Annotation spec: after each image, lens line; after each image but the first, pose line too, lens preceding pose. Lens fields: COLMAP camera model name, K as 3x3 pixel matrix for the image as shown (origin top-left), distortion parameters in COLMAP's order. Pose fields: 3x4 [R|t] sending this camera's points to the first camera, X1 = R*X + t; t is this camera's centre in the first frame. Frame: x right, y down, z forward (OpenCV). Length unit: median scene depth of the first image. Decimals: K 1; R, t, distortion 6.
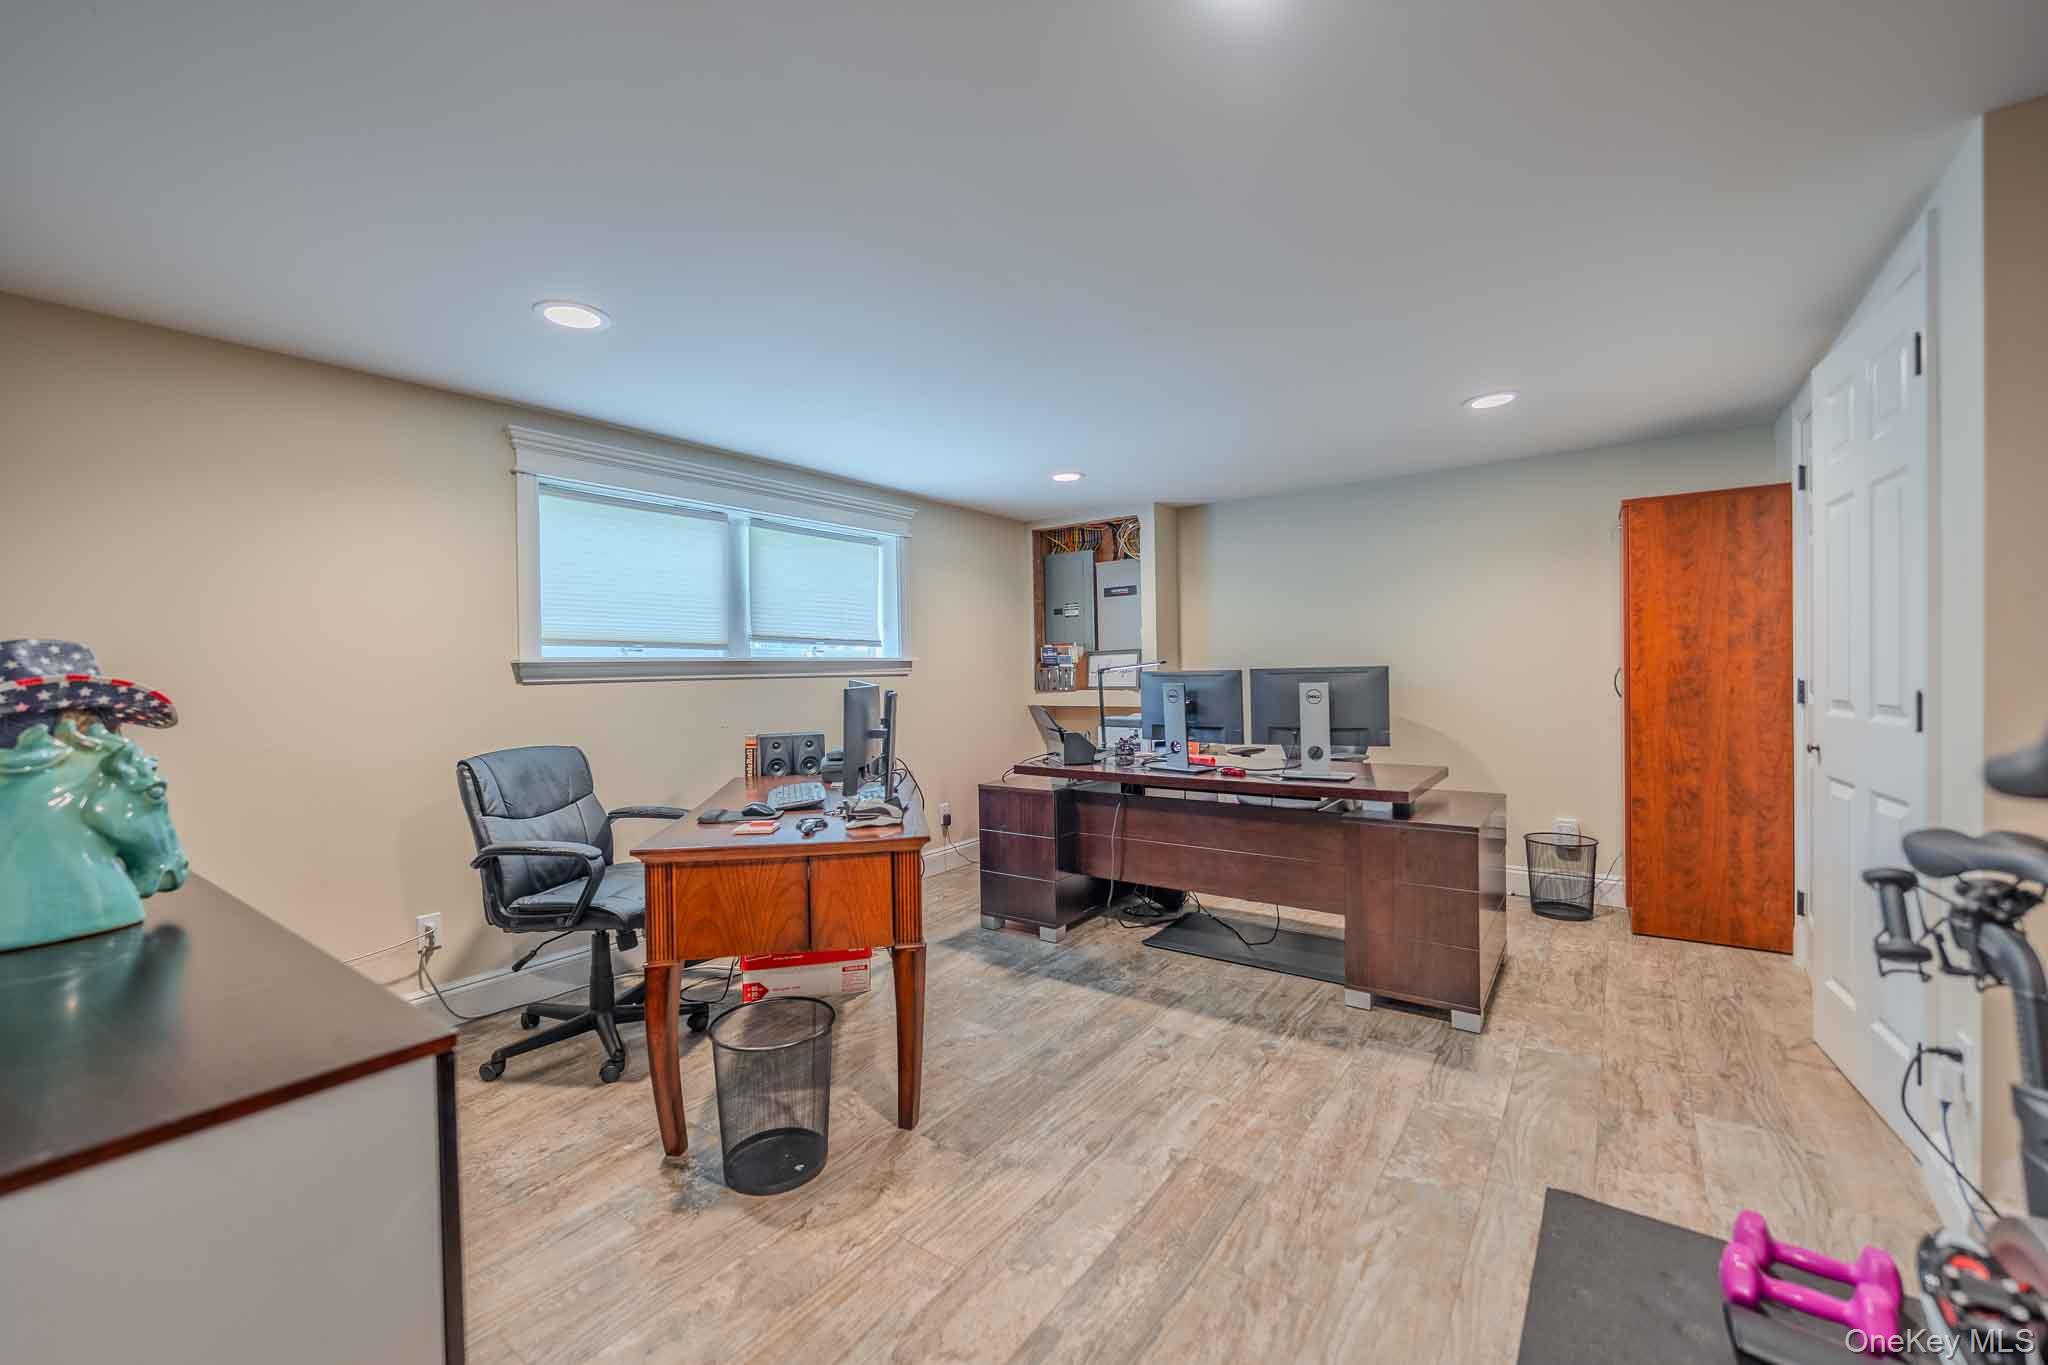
lens RADIAL K [[826.8, 0, 1017.3], [0, 826.8, 681.4], [0, 0, 1]] dist [-0.000523, 0.000184]
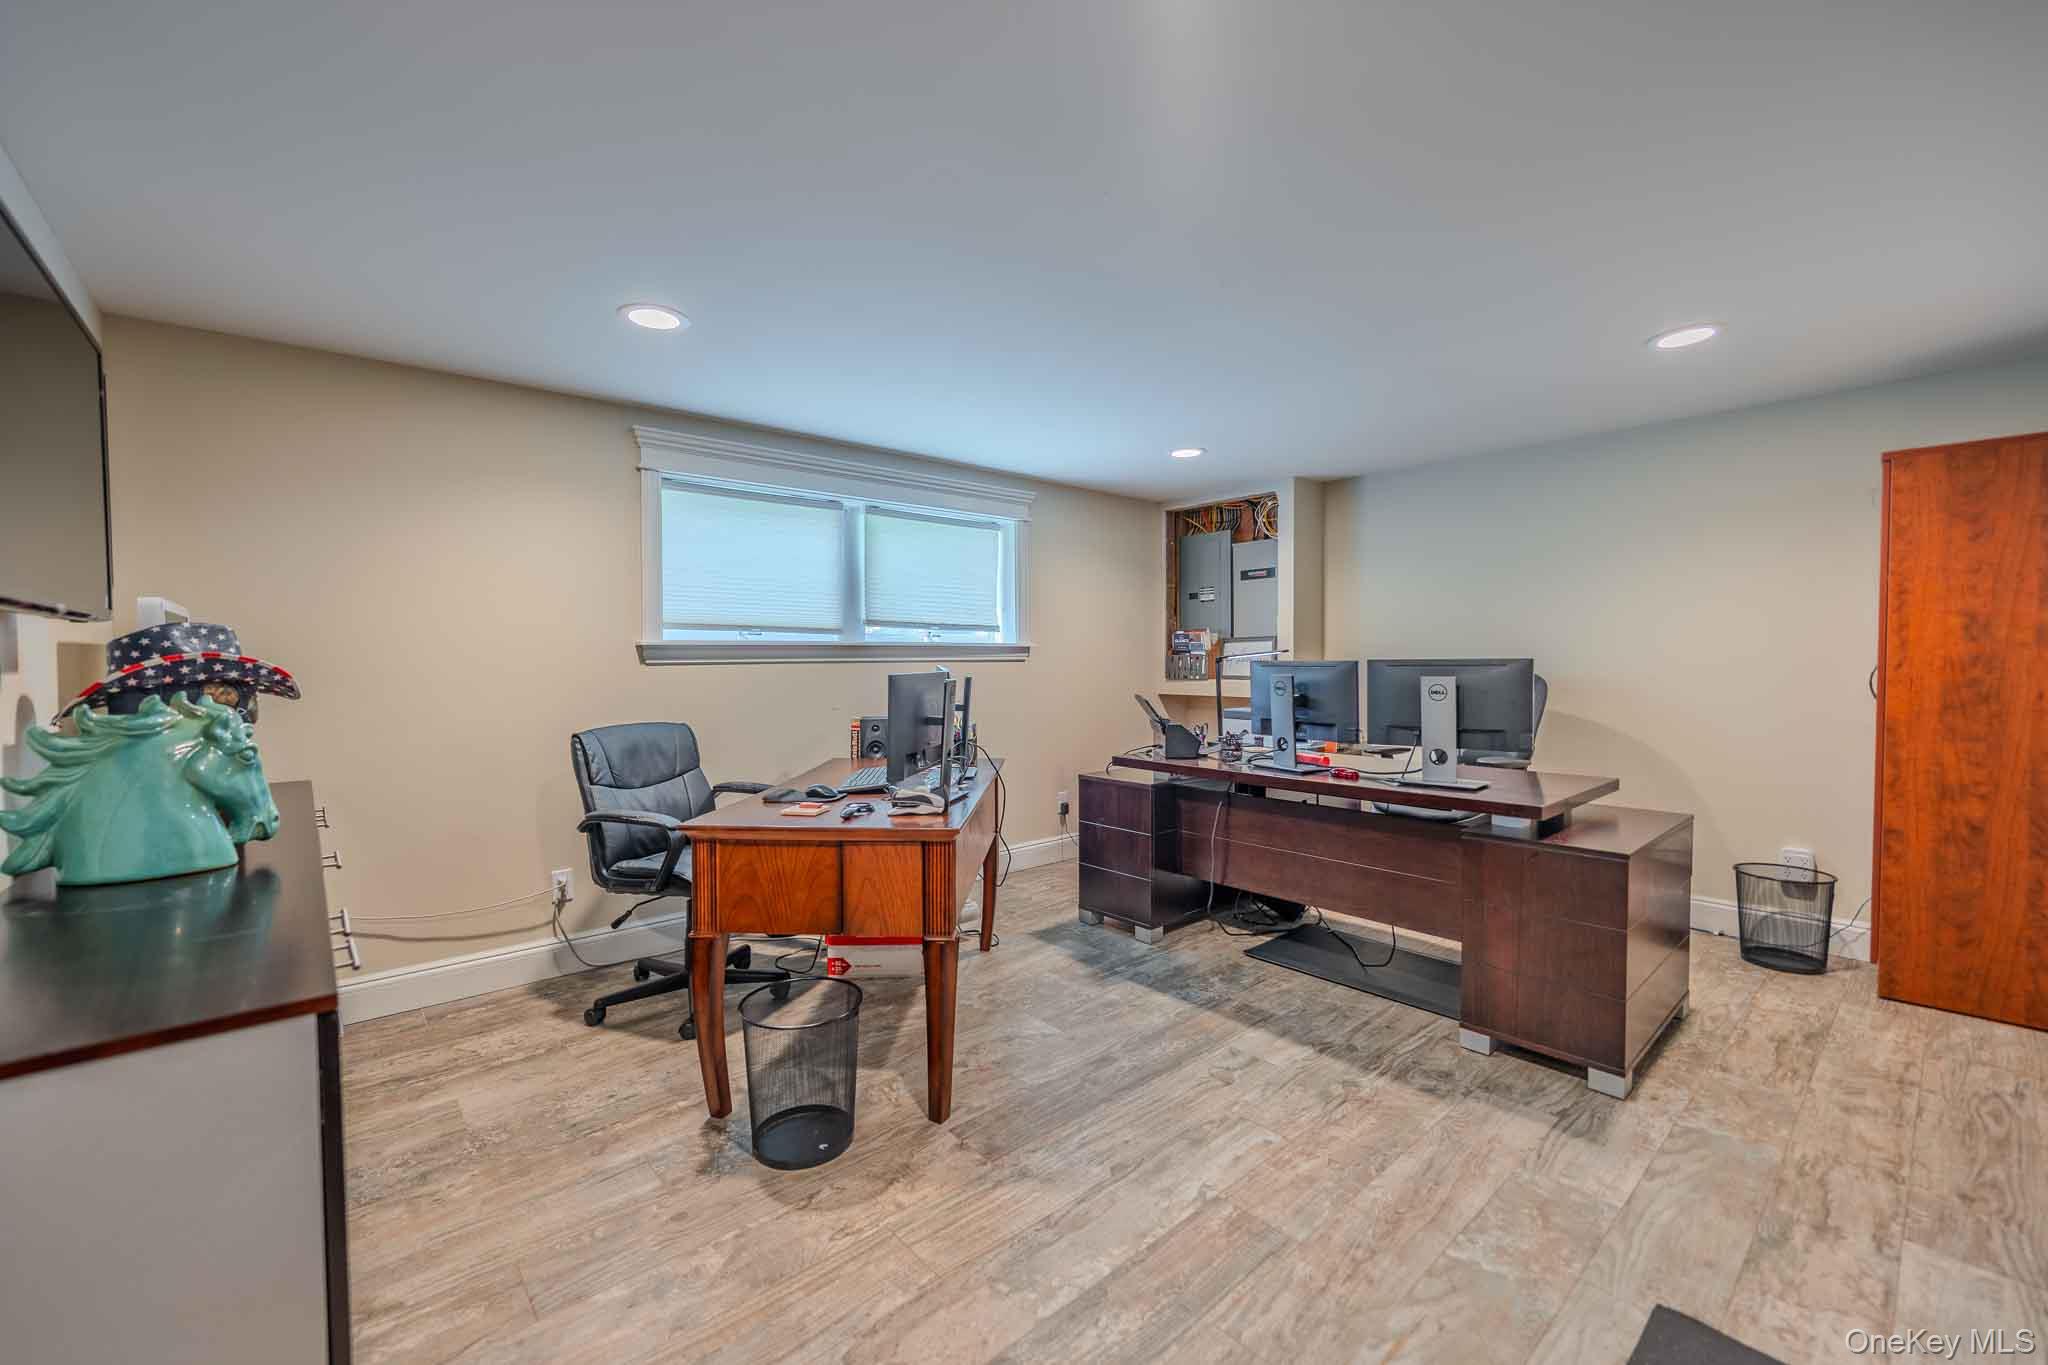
lens RADIAL K [[826.8, 0, 1025.0], [0, 826.8, 680.1], [0, 0, 1]] dist [-0.000523, 0.000184]
pose [[0.975243, 0.019023, -0.220316, 0.144515], [-0.015313, 0.999711, 0.018534, -0.004792], [0.220605, -0.014702, 0.975252, 0.056634]]
